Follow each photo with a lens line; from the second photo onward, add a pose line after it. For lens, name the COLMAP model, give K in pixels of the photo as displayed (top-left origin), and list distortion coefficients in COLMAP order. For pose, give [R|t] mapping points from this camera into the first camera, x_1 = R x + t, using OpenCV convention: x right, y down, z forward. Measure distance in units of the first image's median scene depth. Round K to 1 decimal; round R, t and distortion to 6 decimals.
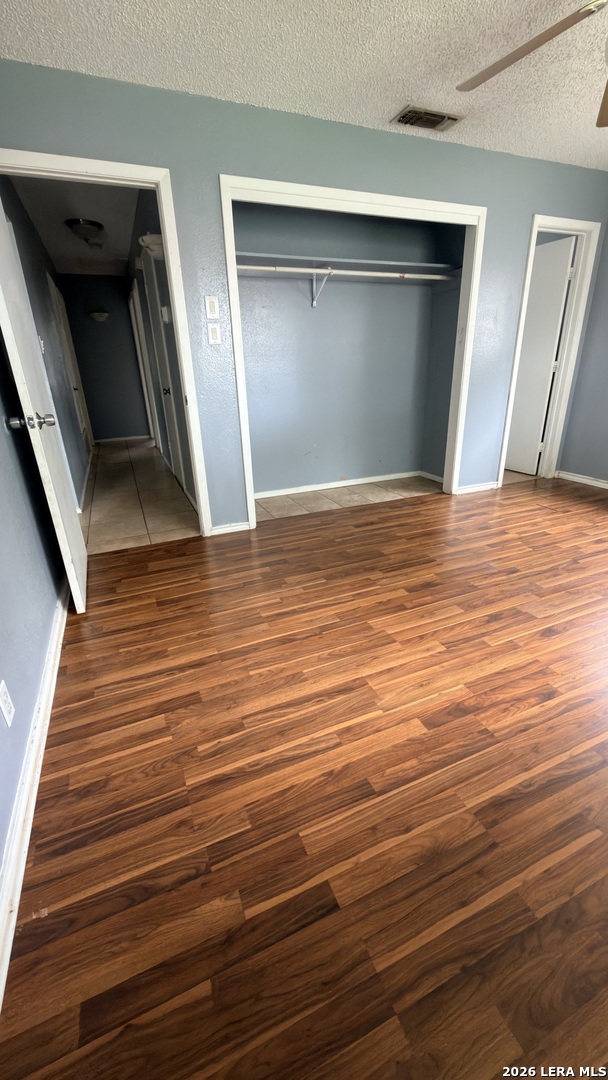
lens RADIAL K [[434.0, 0, 306.6], [0, 434.0, 537.2], [0, 0, 1]] dist [0.001241, -0.000200]
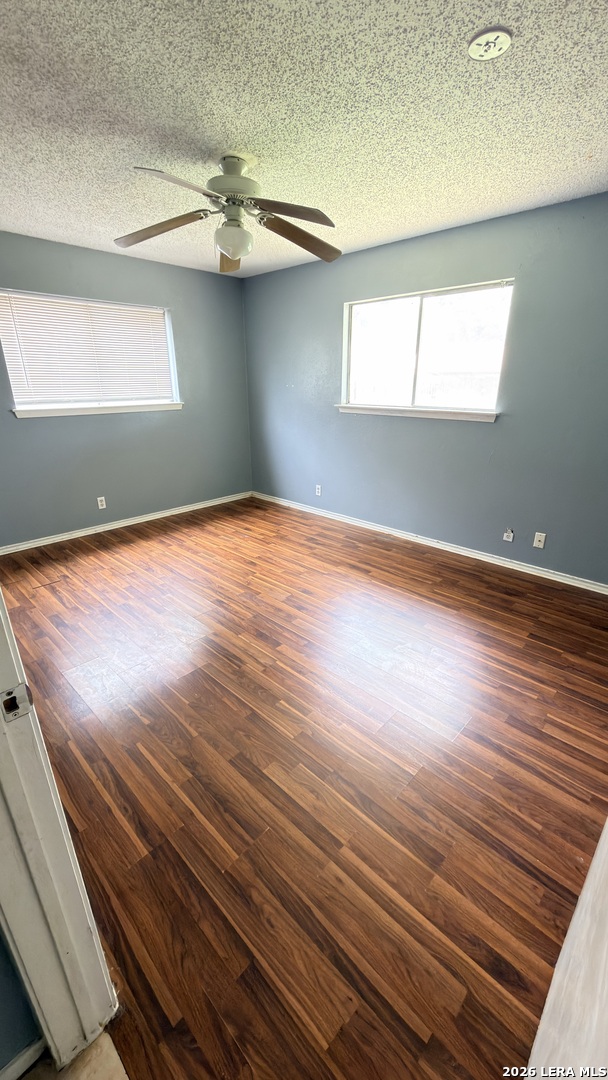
lens RADIAL K [[434.0, 0, 303.9], [0, 434.0, 538.6], [0, 0, 1]] dist [0.001241, -0.000200]
pose [[-0.390096, -0.293959, 0.872590, -0.662937], [0.356991, 0.825261, 0.437609, -0.551421], [-0.848753, 0.482217, -0.216990, 1.070425]]
